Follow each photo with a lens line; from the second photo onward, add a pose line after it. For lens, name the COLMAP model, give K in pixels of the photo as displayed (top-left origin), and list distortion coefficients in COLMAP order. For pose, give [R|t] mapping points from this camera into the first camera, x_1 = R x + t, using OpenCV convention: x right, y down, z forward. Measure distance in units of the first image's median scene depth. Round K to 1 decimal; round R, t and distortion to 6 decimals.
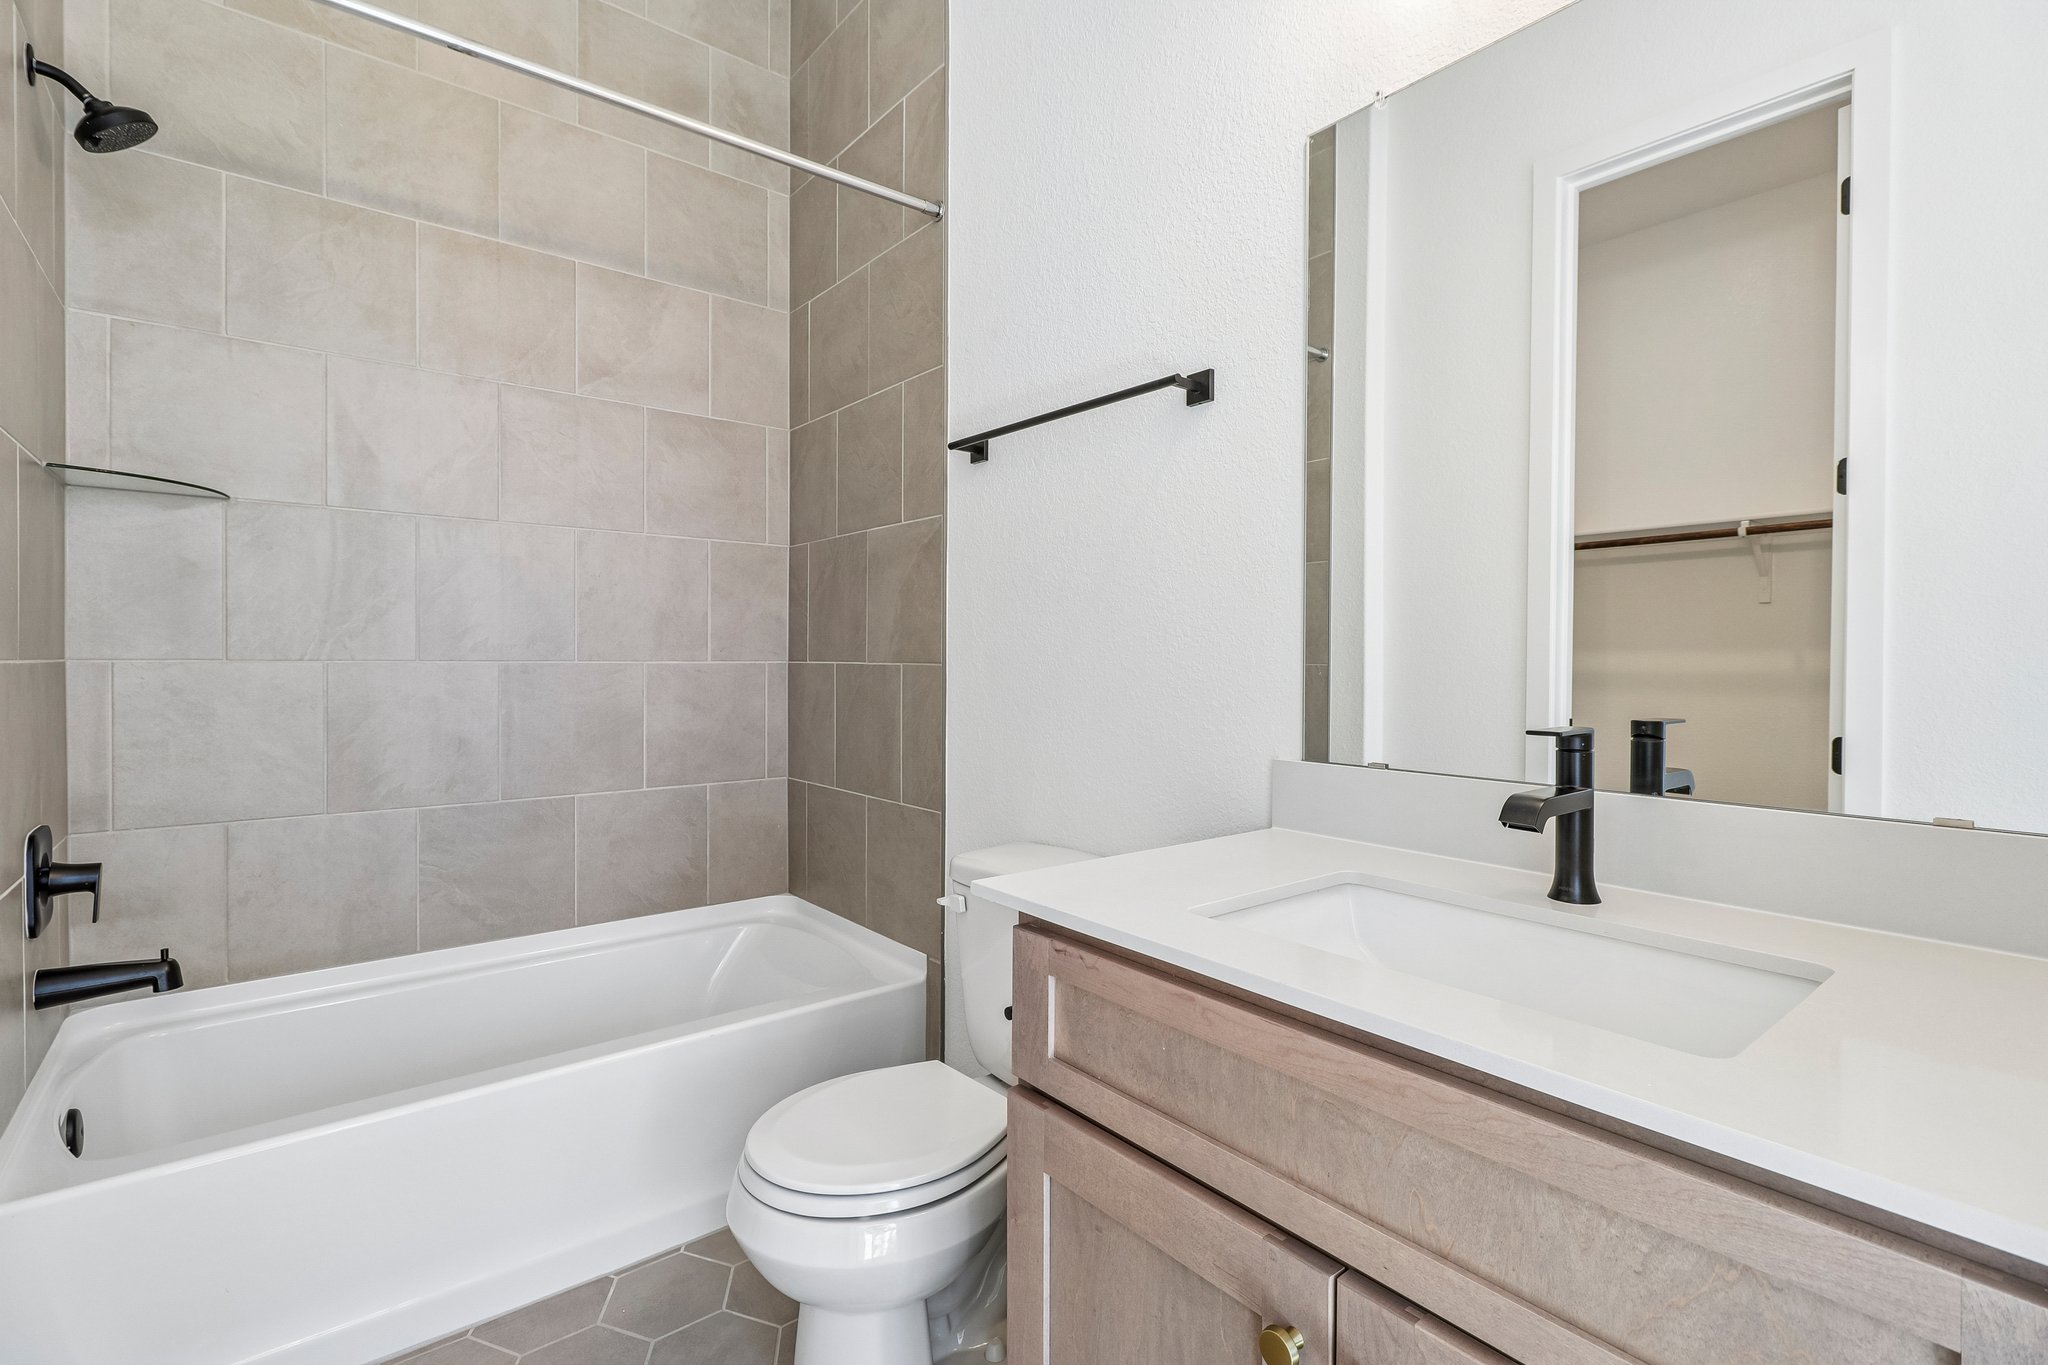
lens RADIAL K [[941.6, 0, 1027.2], [0, 941.6, 678.2], [0, 0, 1]] dist [-0.003021, -0.001235]
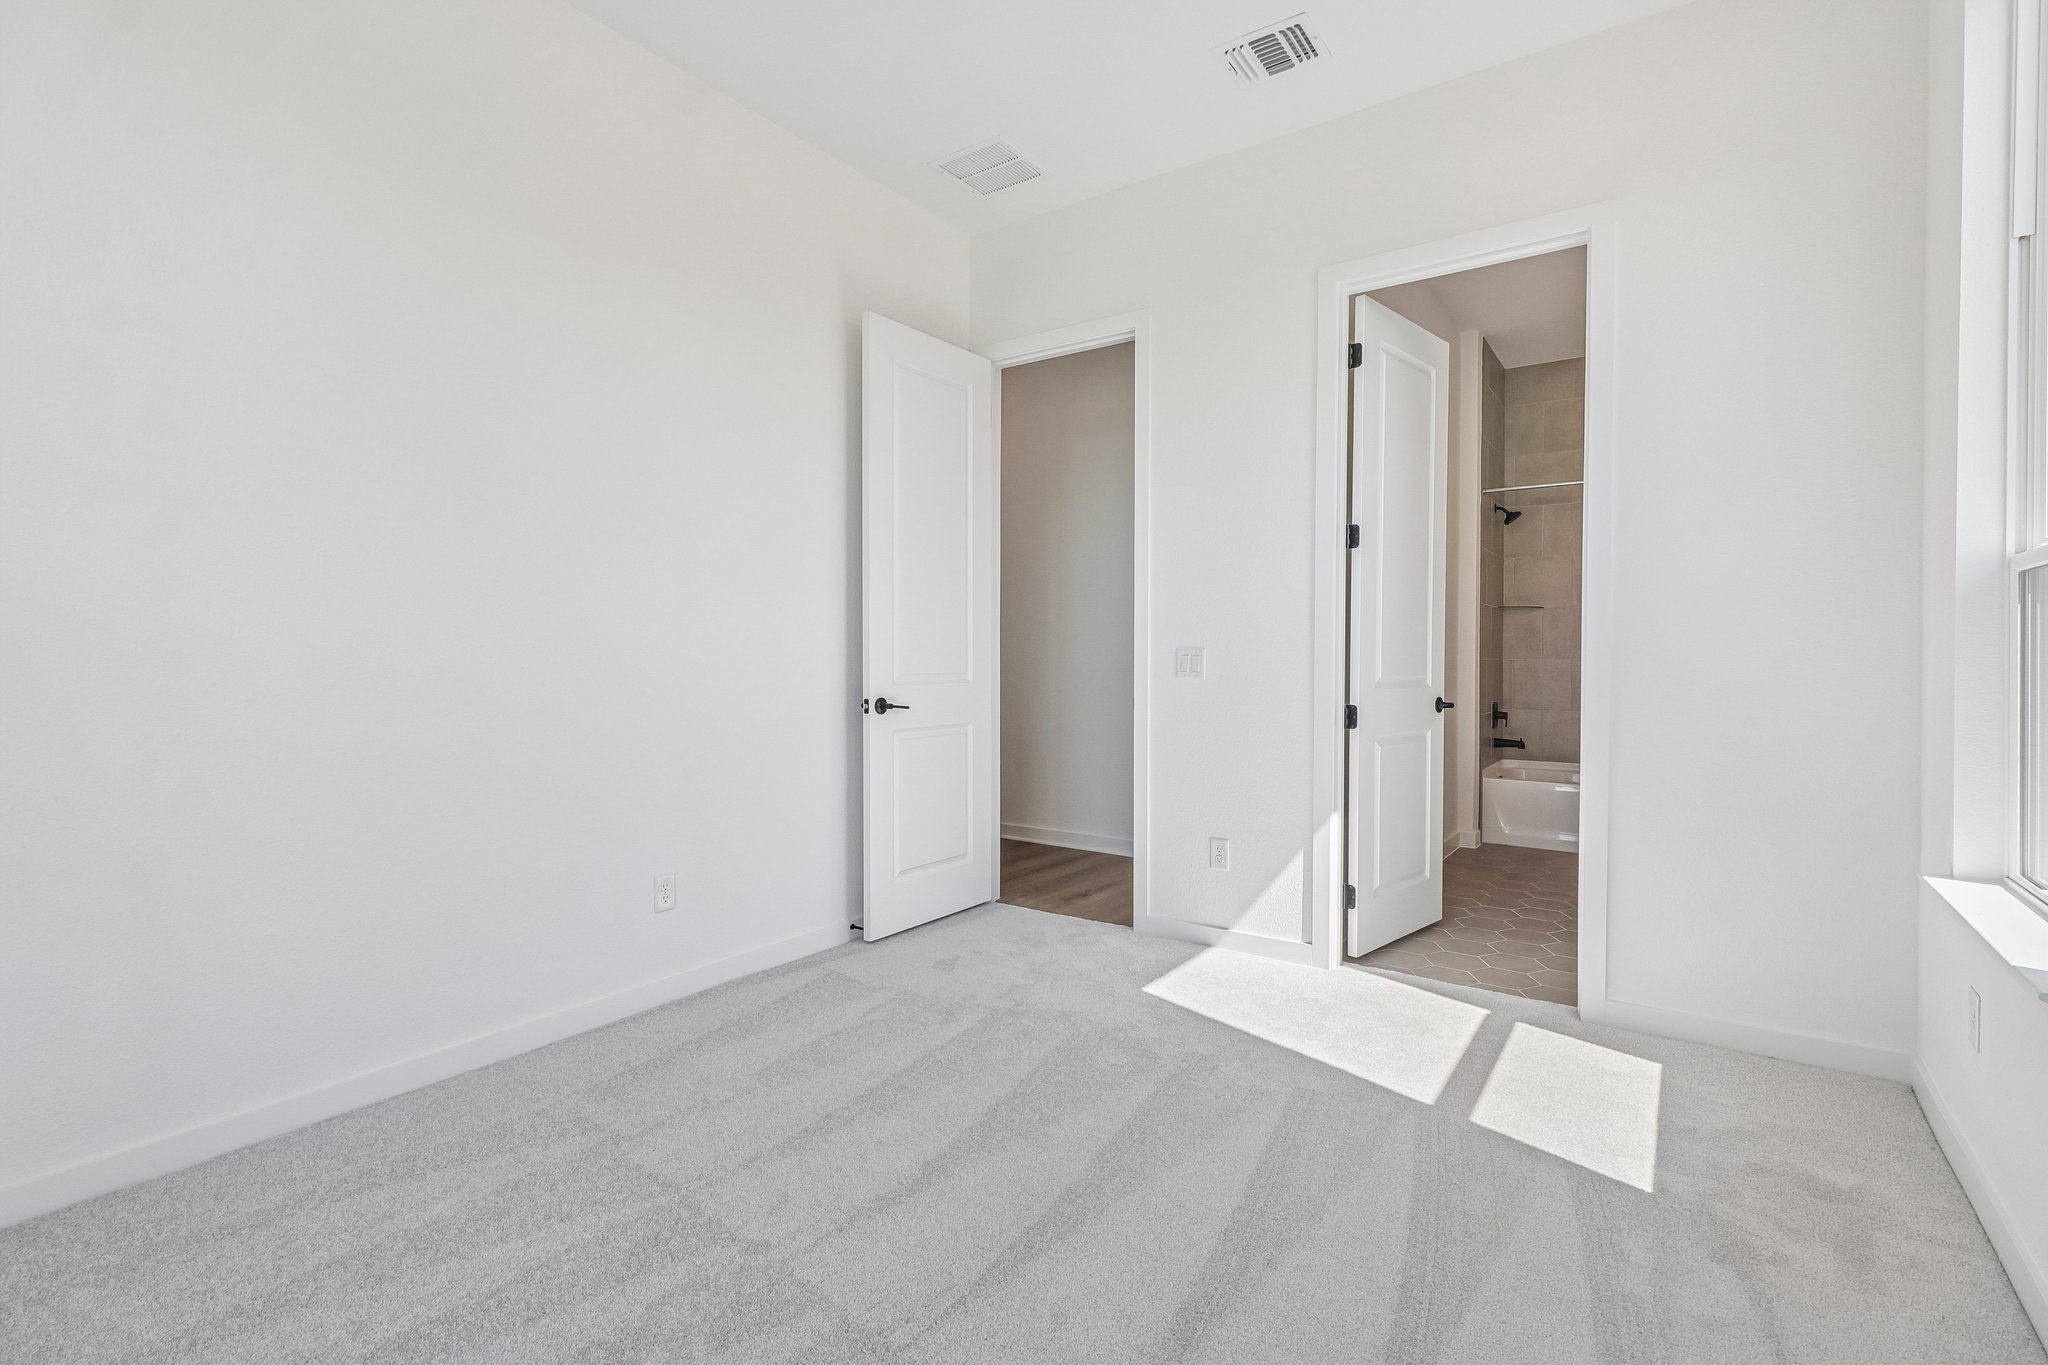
lens RADIAL K [[941.6, 0, 1029.0], [0, 941.6, 676.1], [0, 0, 1]] dist [-0.003021, -0.001235]
pose [[0.266041, 0.009734, -0.963913, 2.125823], [-0.007917, 0.999937, 0.007912, 0.031860], [0.963929, 0.005527, 0.266101, -1.848982]]
